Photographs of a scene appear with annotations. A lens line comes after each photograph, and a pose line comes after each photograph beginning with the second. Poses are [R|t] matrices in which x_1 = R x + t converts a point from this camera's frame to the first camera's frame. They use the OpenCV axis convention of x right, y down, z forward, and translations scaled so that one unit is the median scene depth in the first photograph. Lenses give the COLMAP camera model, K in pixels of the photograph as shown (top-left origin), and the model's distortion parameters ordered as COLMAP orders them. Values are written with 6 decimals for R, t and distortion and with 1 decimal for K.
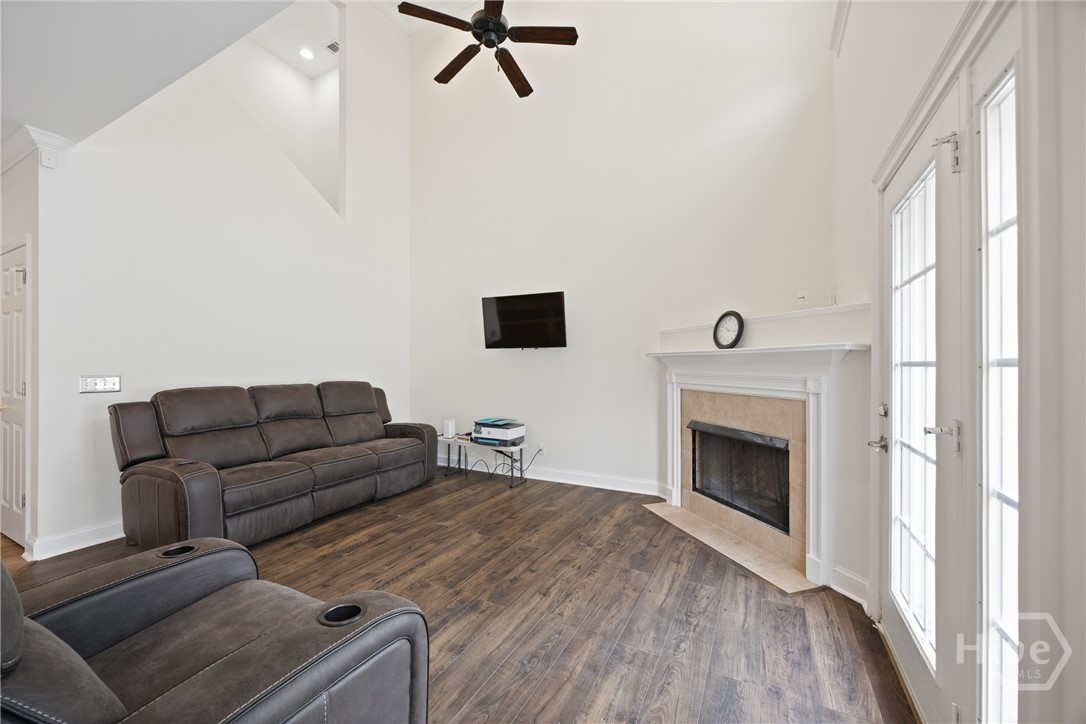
lens RADIAL K [[421.8, 0, 545.1], [0, 421.8, 366.2], [0, 0, 1]] dist [0.000696, 0.000257]
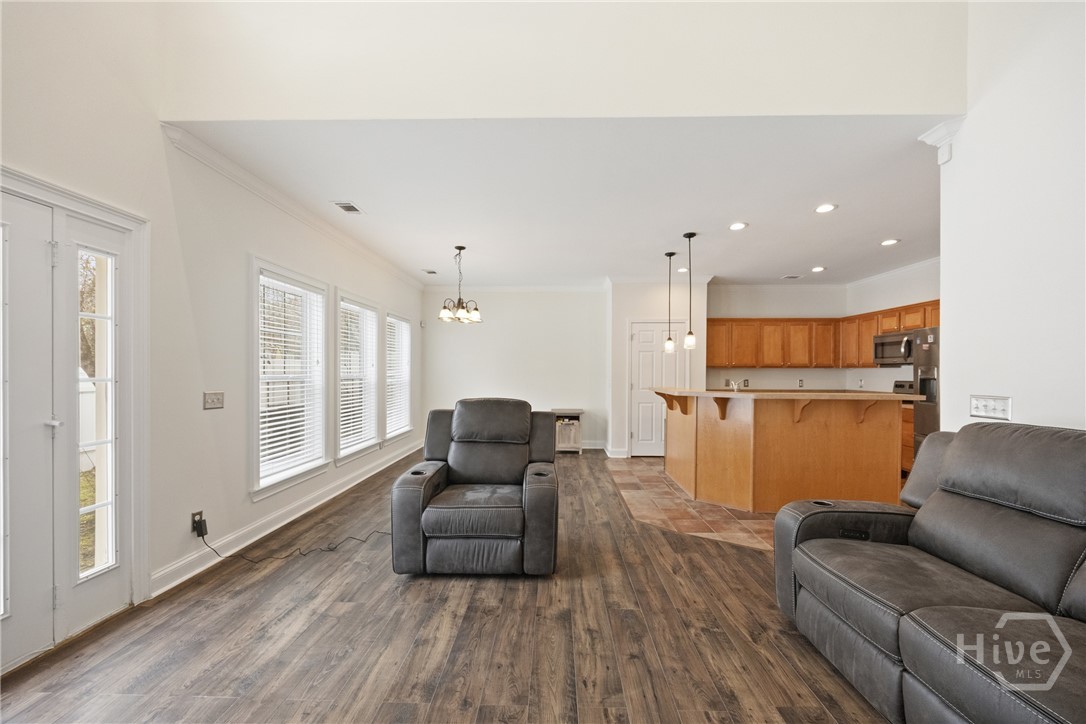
lens RADIAL K [[421.8, 0, 545.1], [0, 421.8, 366.2], [0, 0, 1]] dist [0.000696, 0.000257]
pose [[-0.897126, -0.005031, -0.441746, -0.007600], [-0.000323, 0.999942, -0.010734, -0.021796], [0.441775, -0.009487, -0.897076, 1.392603]]
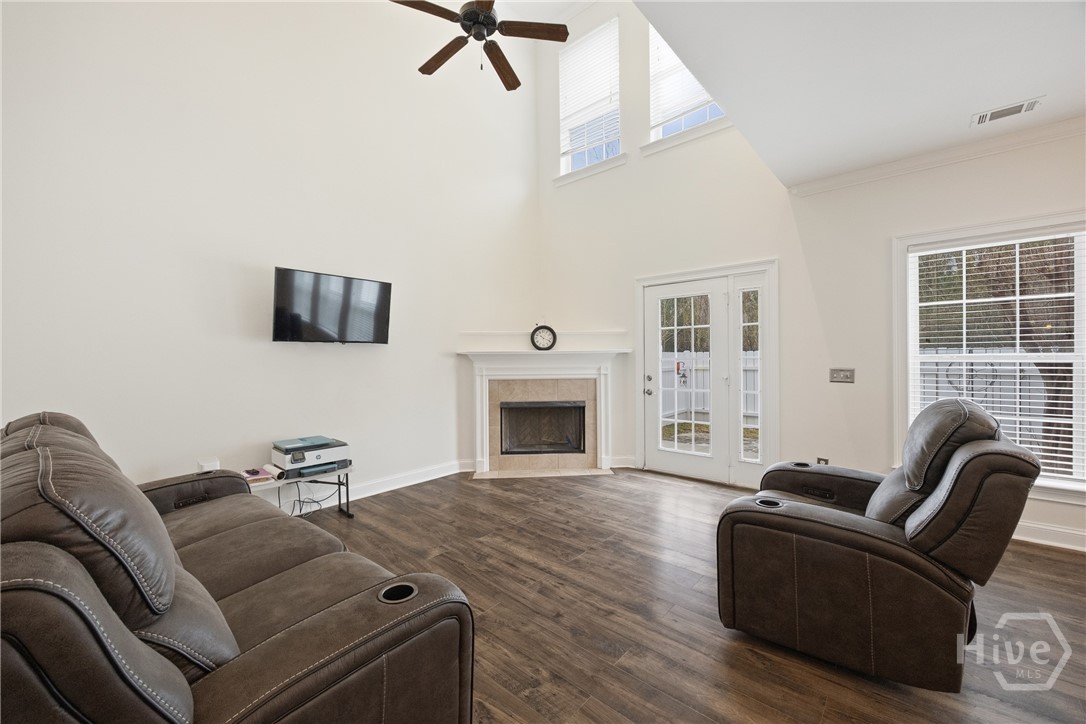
lens RADIAL K [[421.8, 0, 545.1], [0, 421.8, 366.2], [0, 0, 1]] dist [0.000696, 0.000257]
pose [[0.232754, -0.022609, 0.972273, -1.154838], [0.012708, 0.999715, 0.020205, -0.014670], [-0.972453, 0.007653, 0.232975, 0.687766]]
